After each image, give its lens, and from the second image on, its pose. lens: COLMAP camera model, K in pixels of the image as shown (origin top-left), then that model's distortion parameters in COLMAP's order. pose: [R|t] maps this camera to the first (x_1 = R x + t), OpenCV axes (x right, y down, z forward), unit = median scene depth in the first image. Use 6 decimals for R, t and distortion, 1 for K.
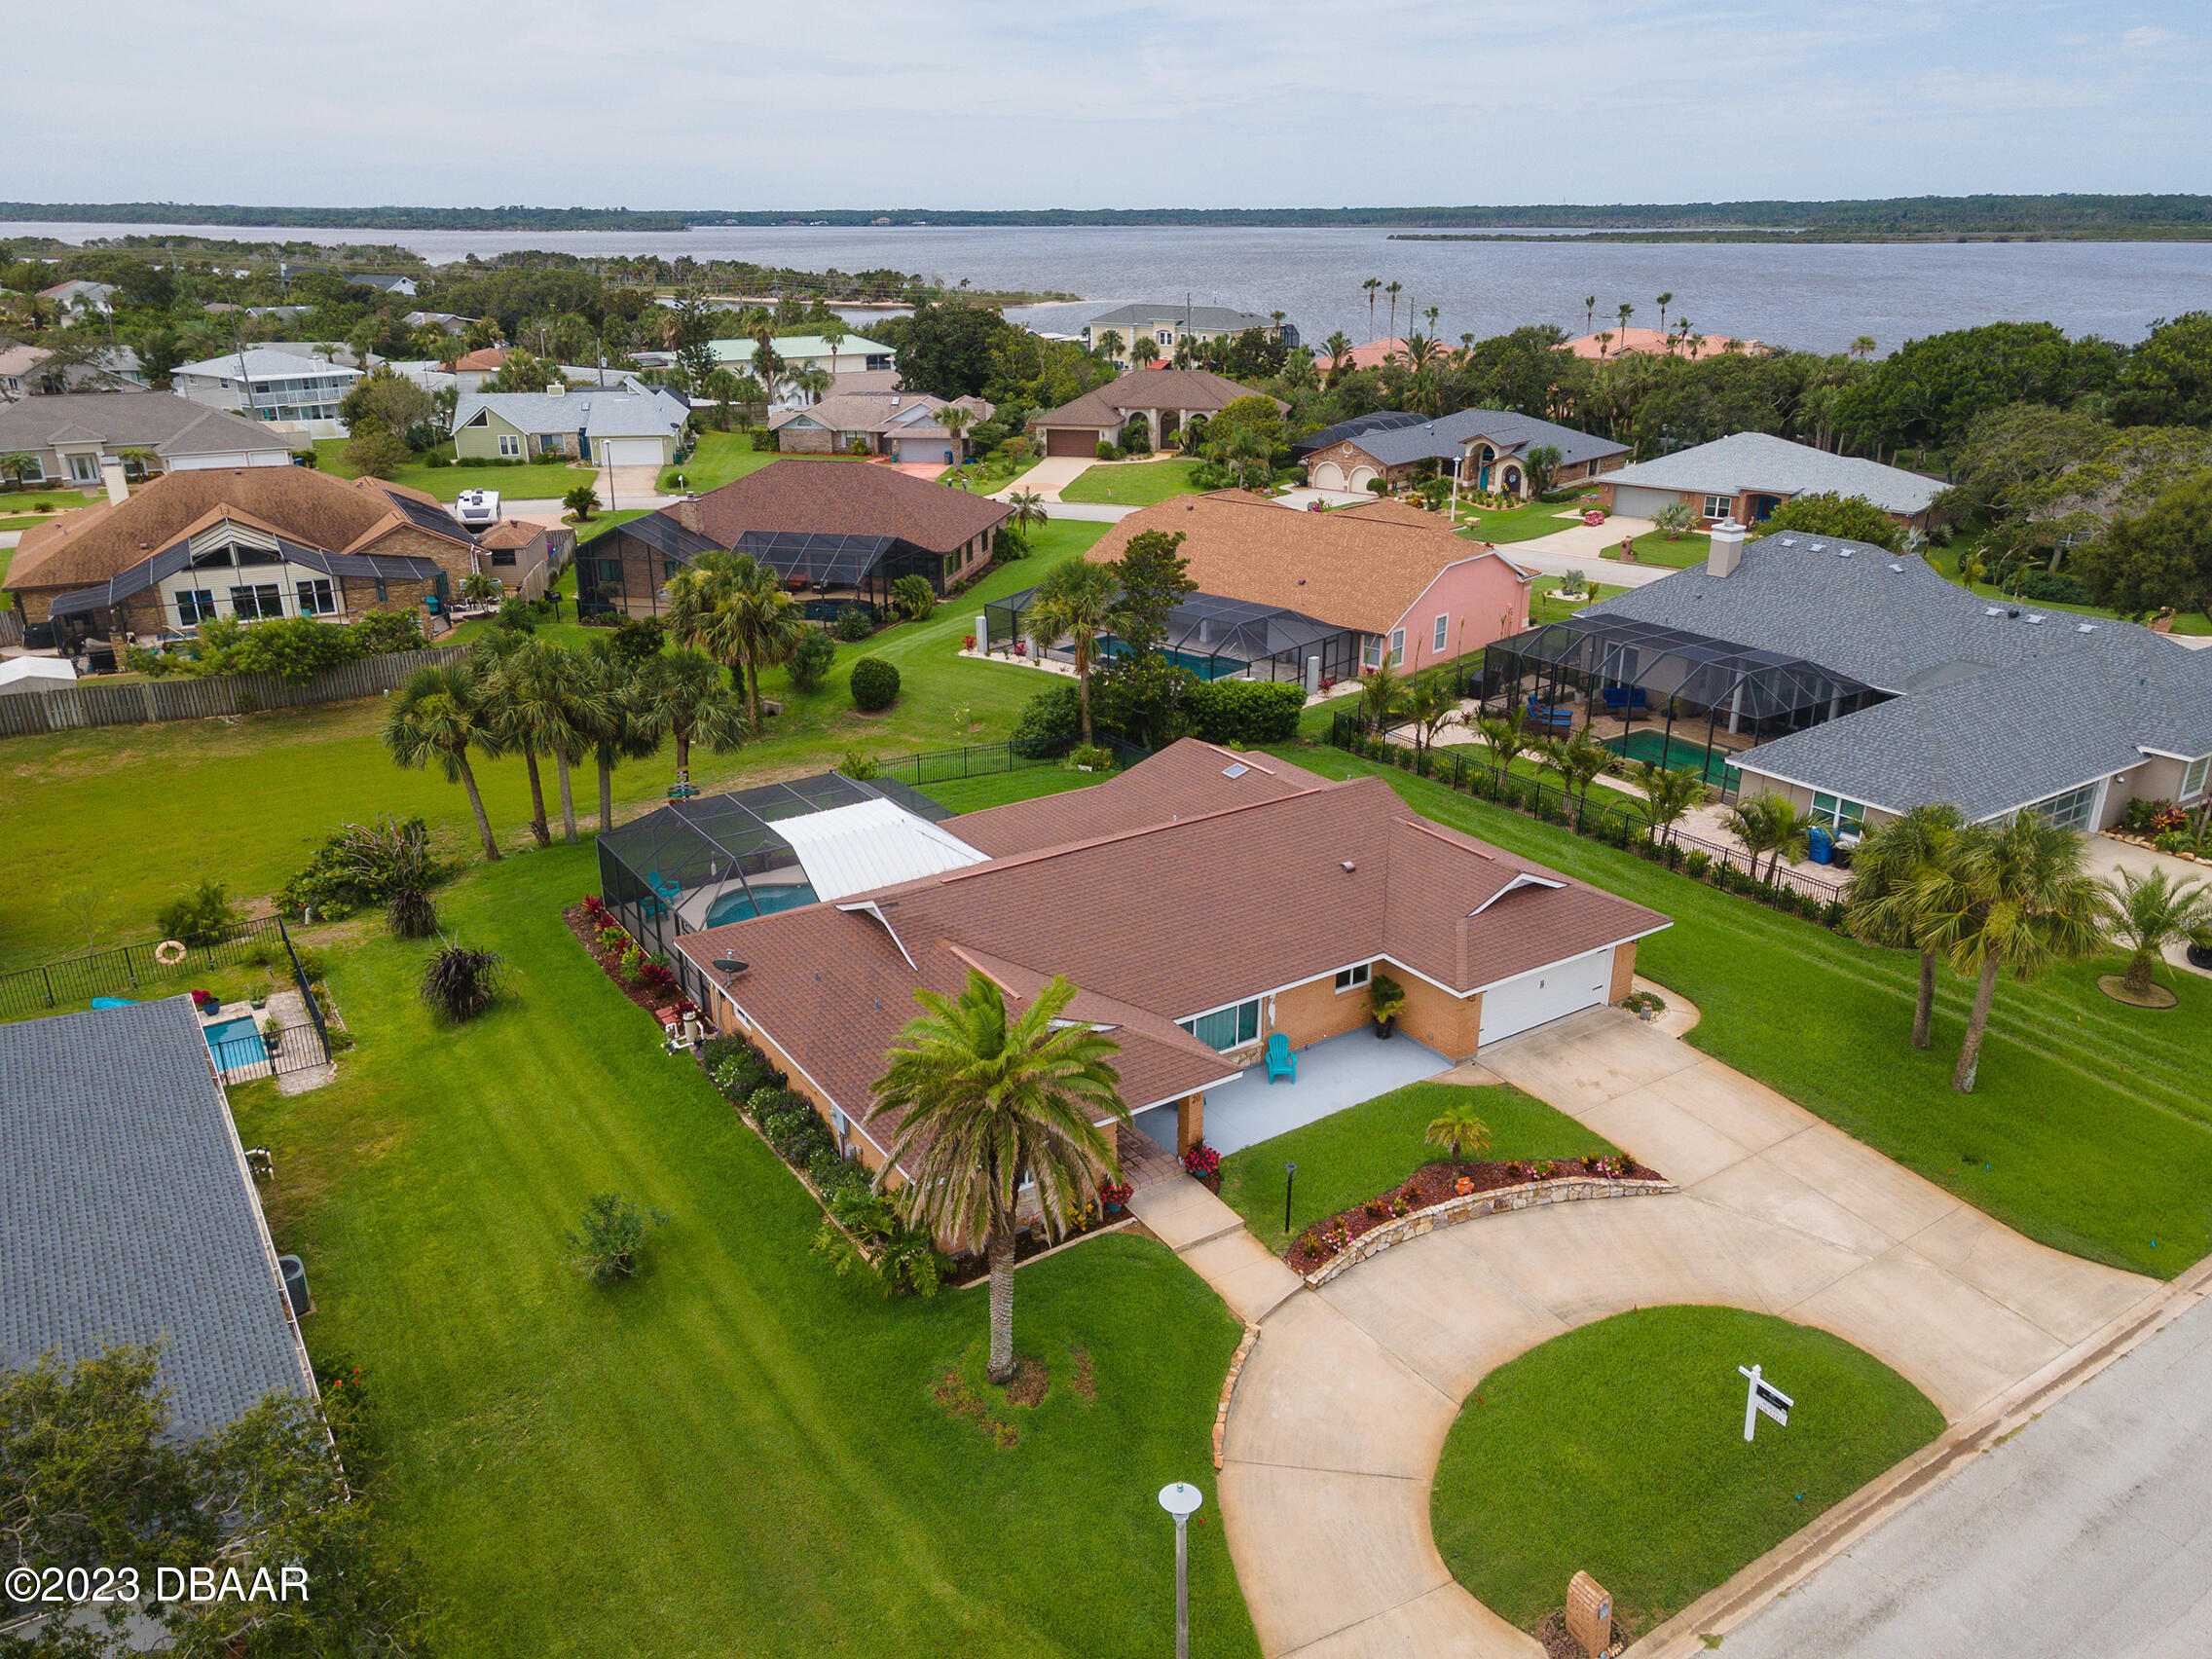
lens RADIAL K [[1611.2, 0, 1107.9], [0, 1611.2, 829.9], [0, 0, 1]] dist [0.028605, 0.029446]
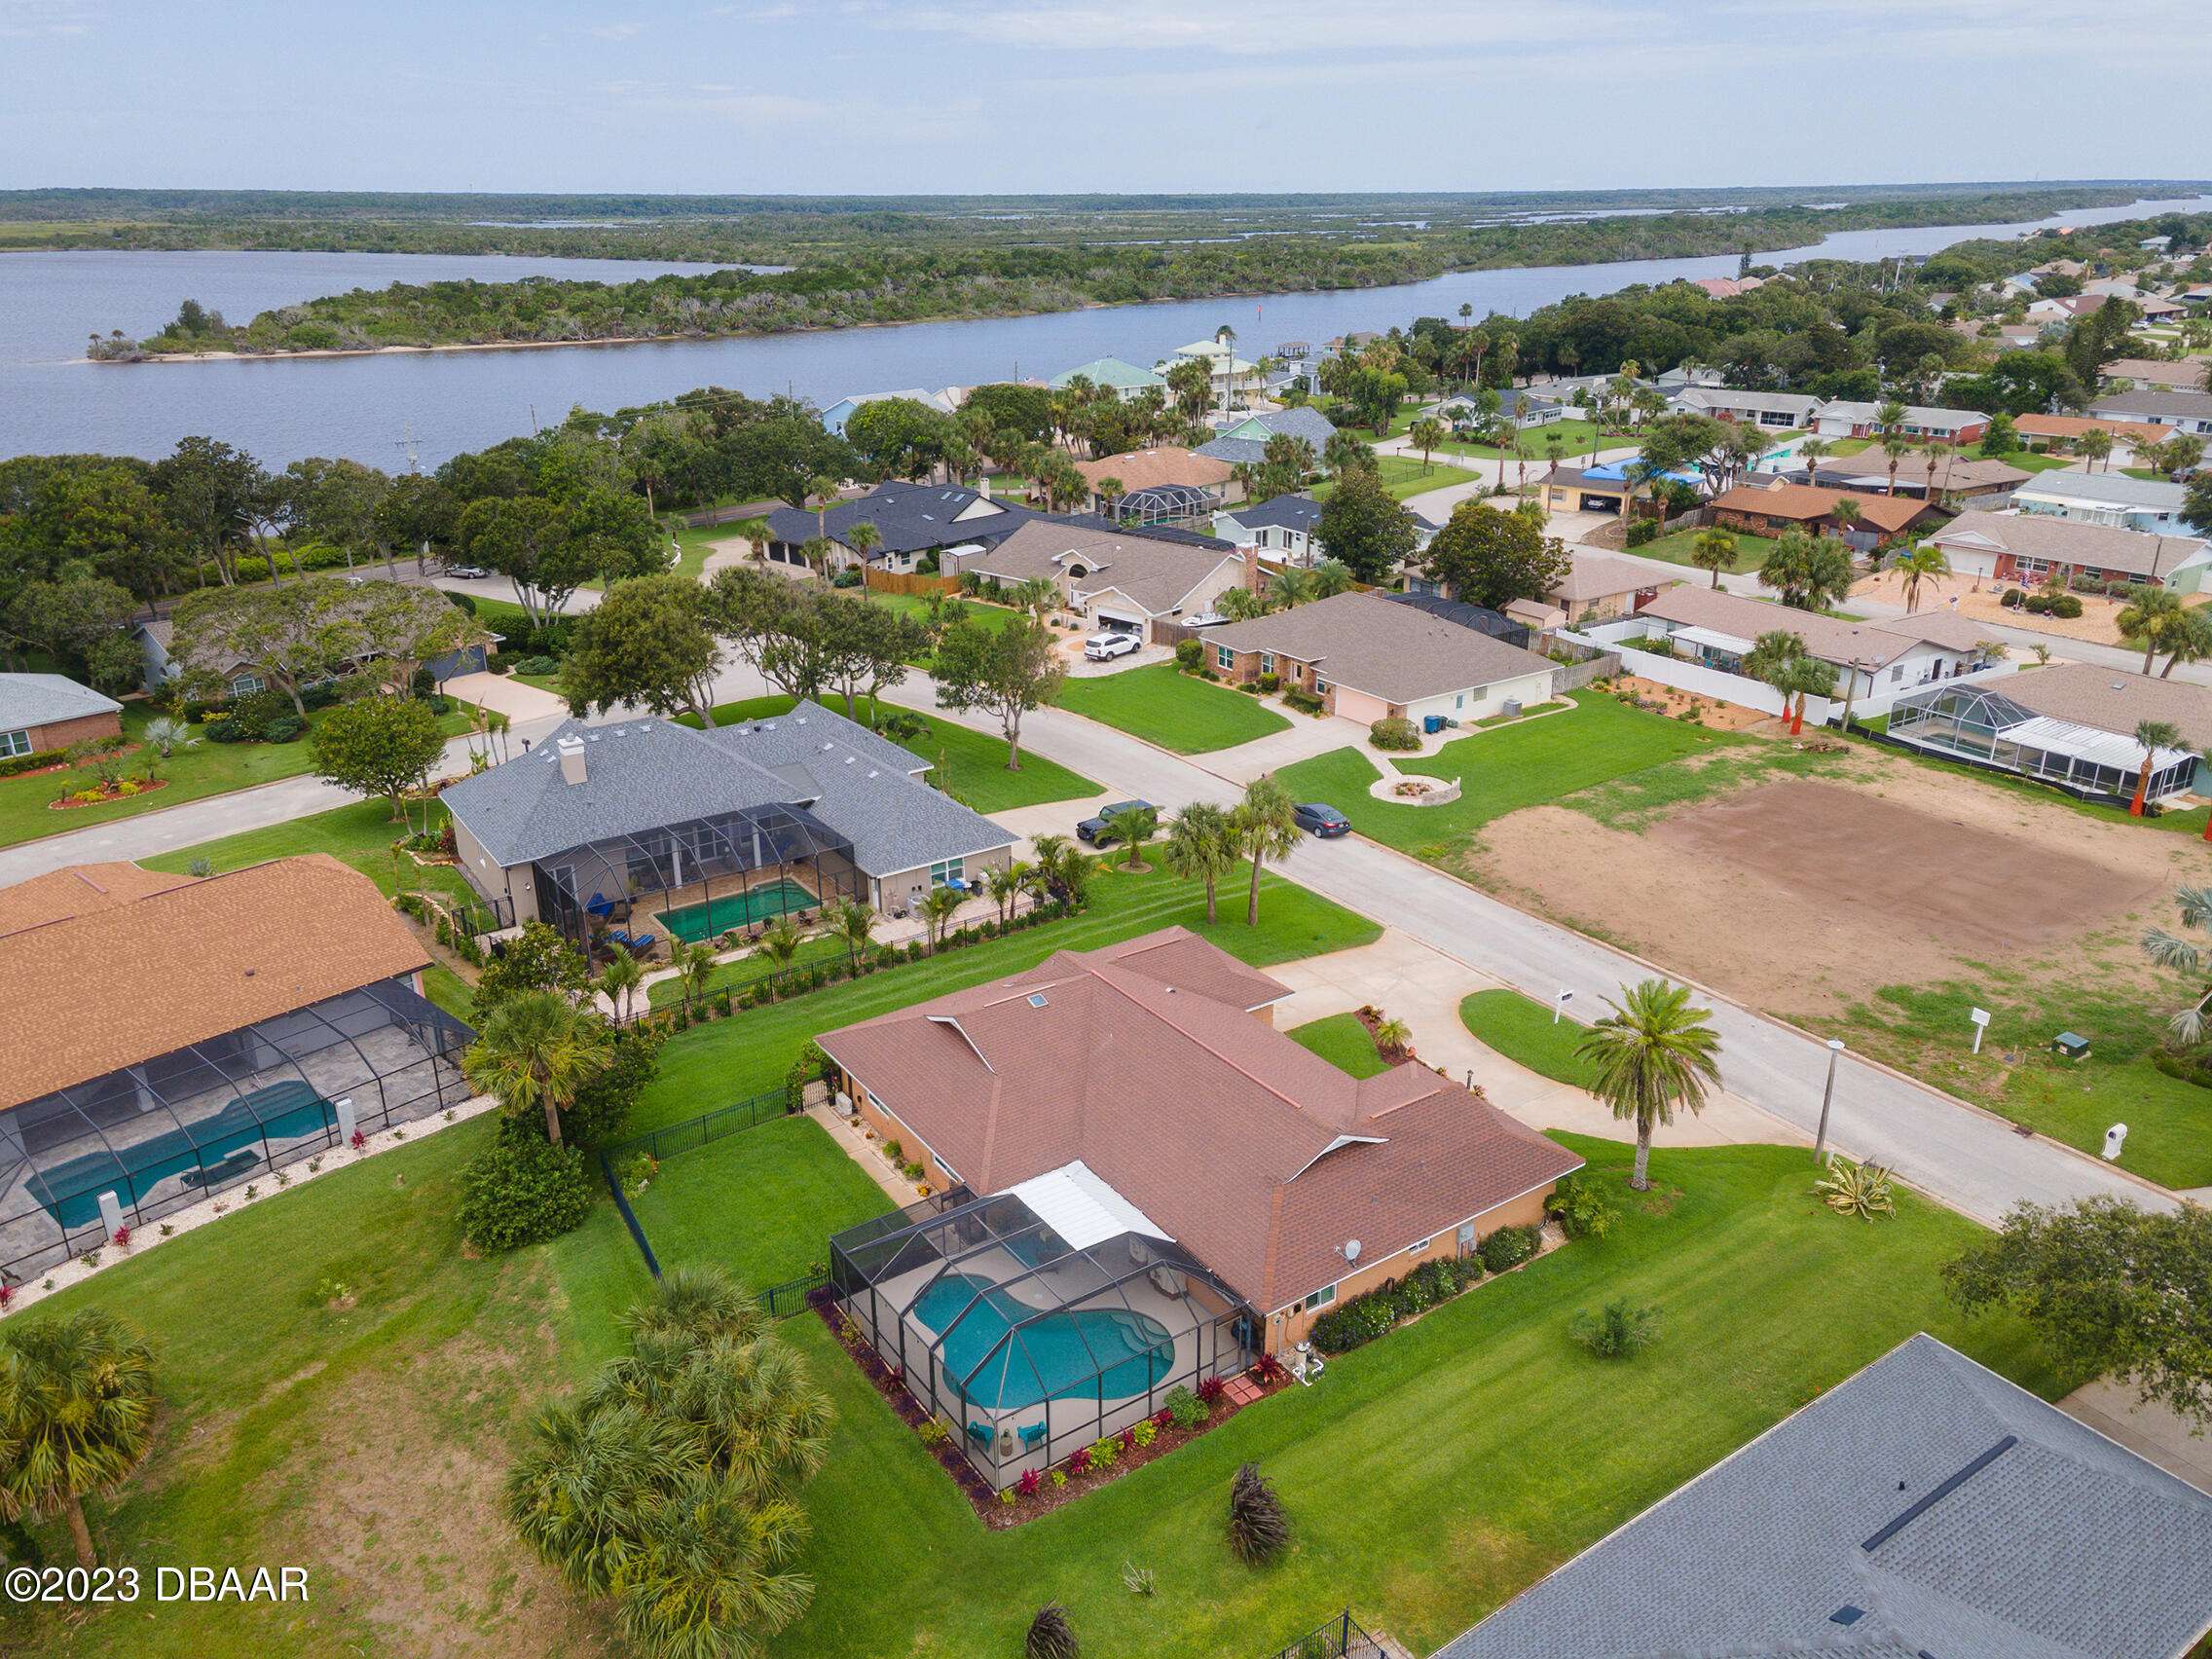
lens RADIAL K [[1611.2, 0, 1107.9], [0, 1611.2, 829.9], [0, 0, 1]] dist [0.028605, 0.029446]
pose [[-0.013280, -0.363334, 0.931564, -0.575320], [0.360957, 0.867084, 0.343331, -0.311251], [-0.932488, 0.340814, 0.119633, 0.417951]]
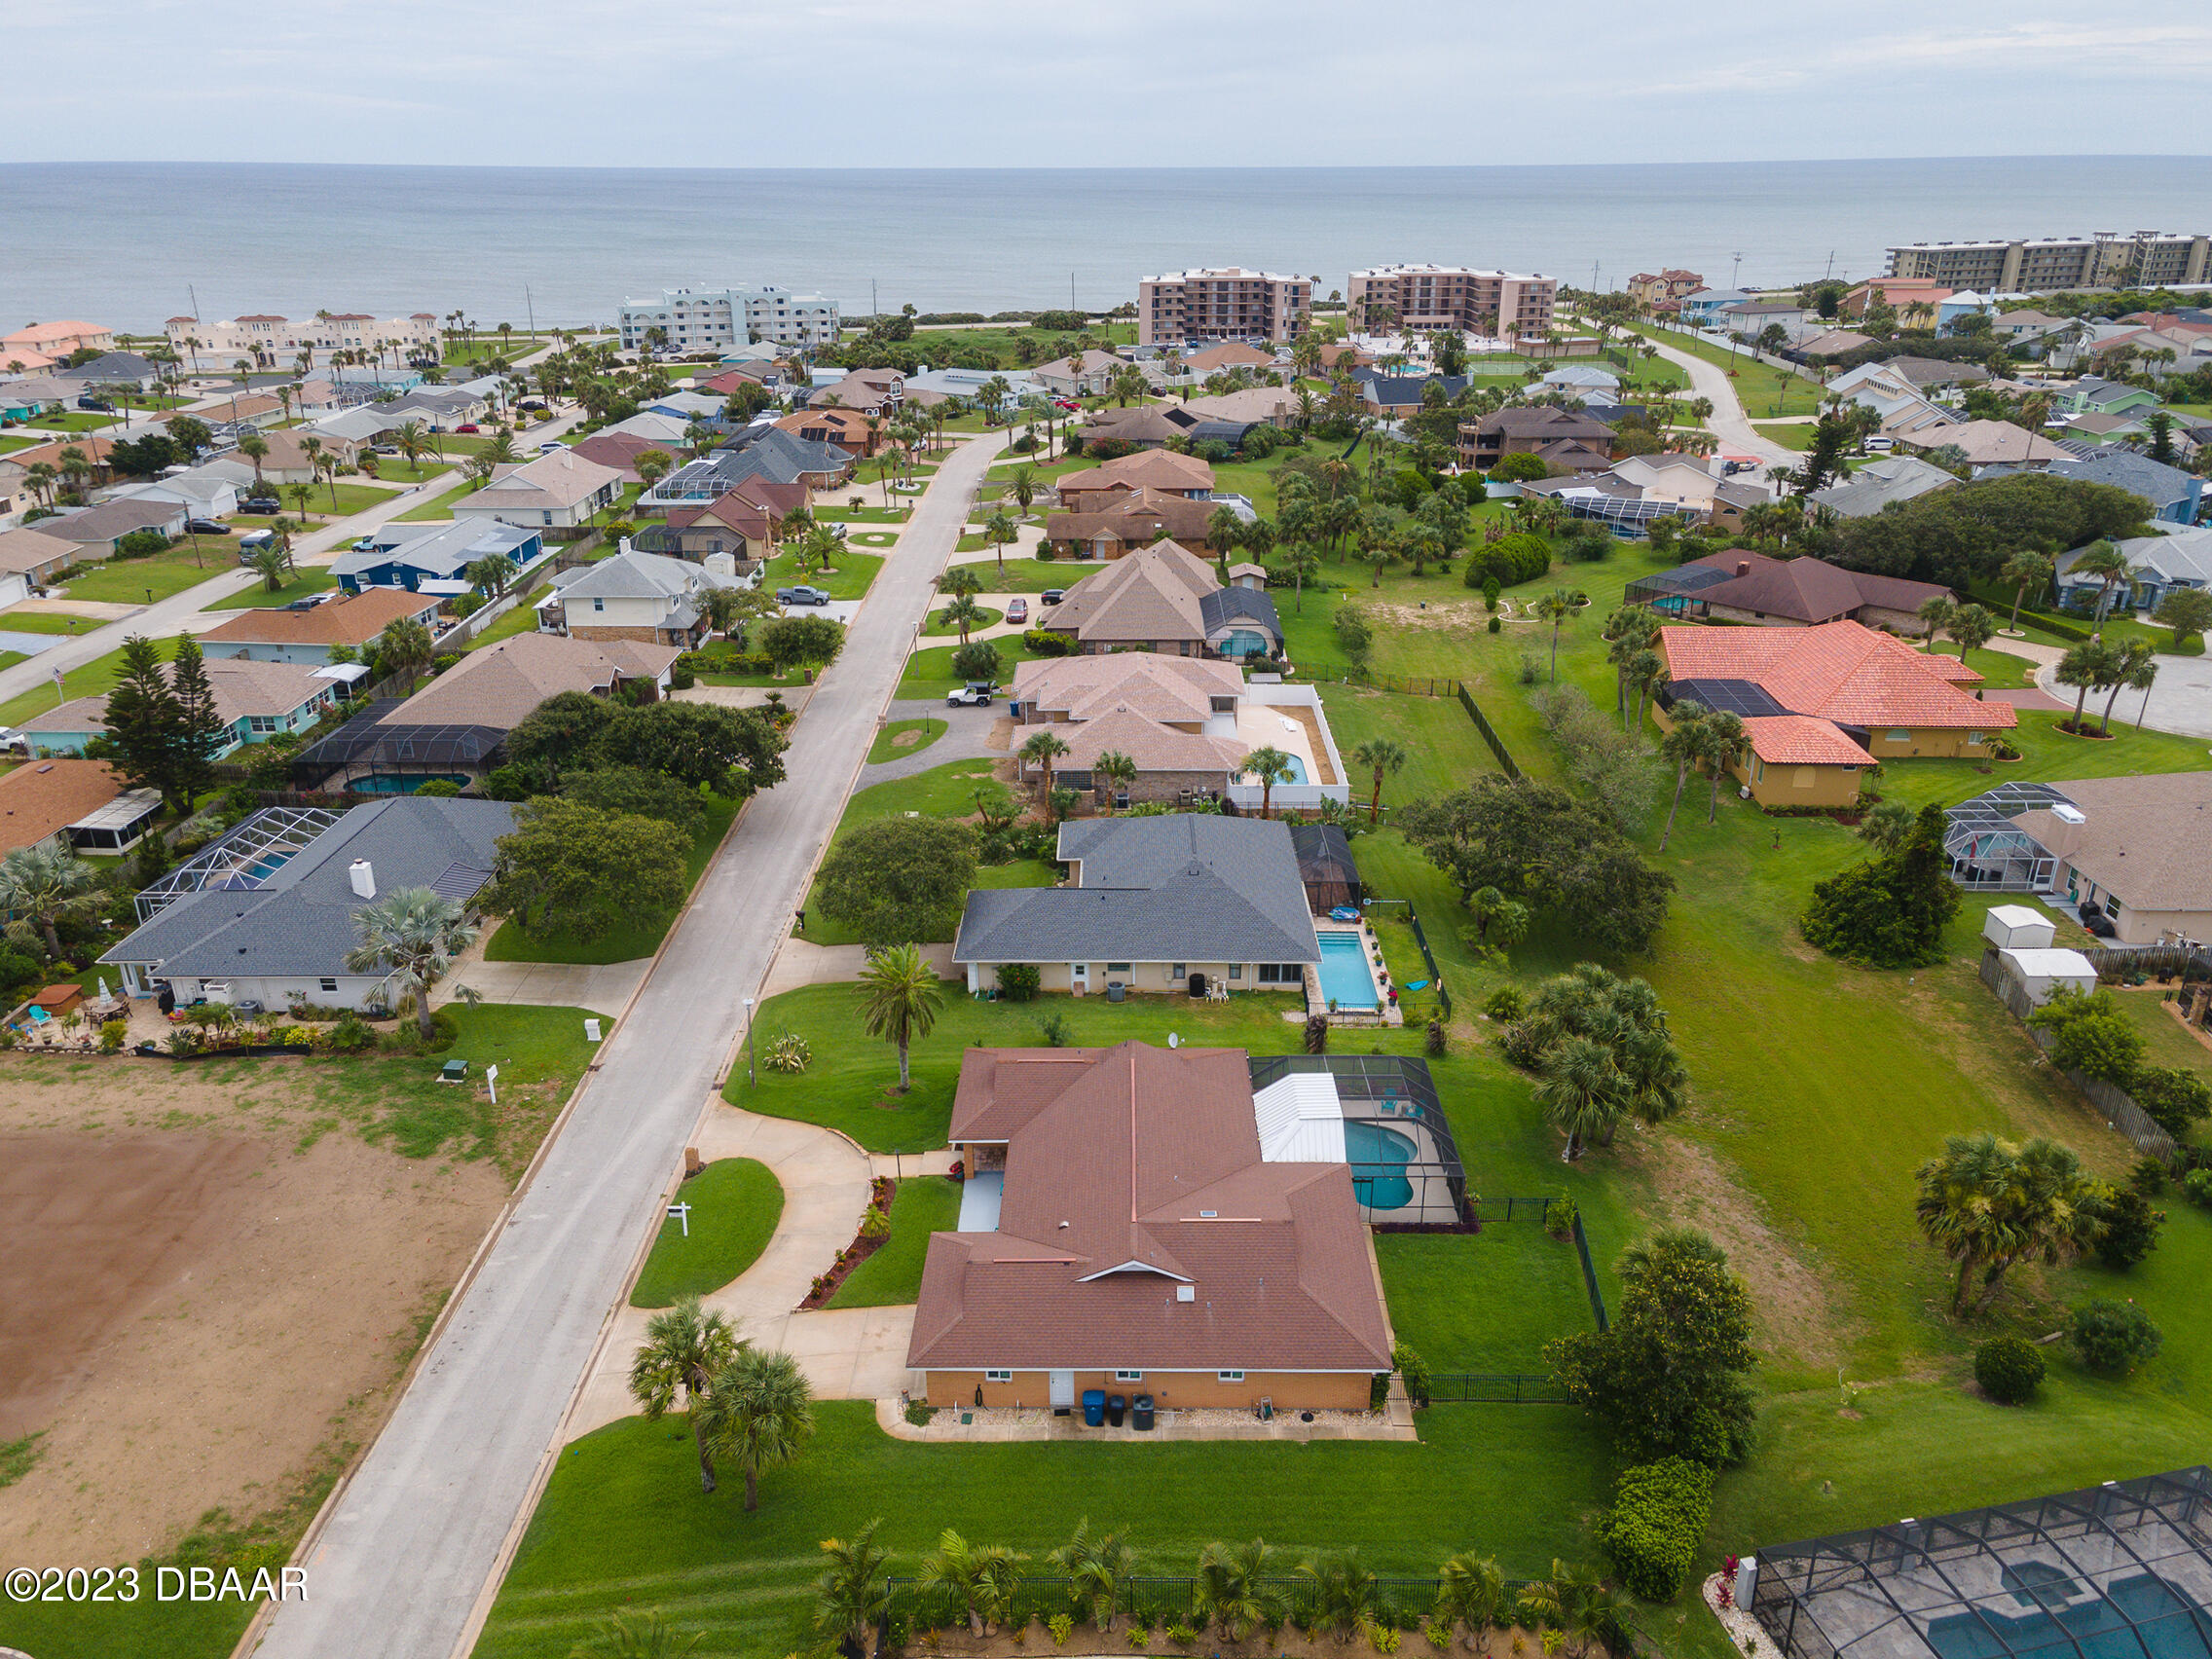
lens RADIAL K [[1611.2, 0, 1107.9], [0, 1611.2, 829.9], [0, 0, 1]] dist [0.028605, 0.029446]
pose [[-0.565403, 0.319104, -0.760586, 0.570399], [-0.289780, 0.786497, 0.545390, -0.542834], [0.772235, 0.528768, -0.352218, 0.683869]]
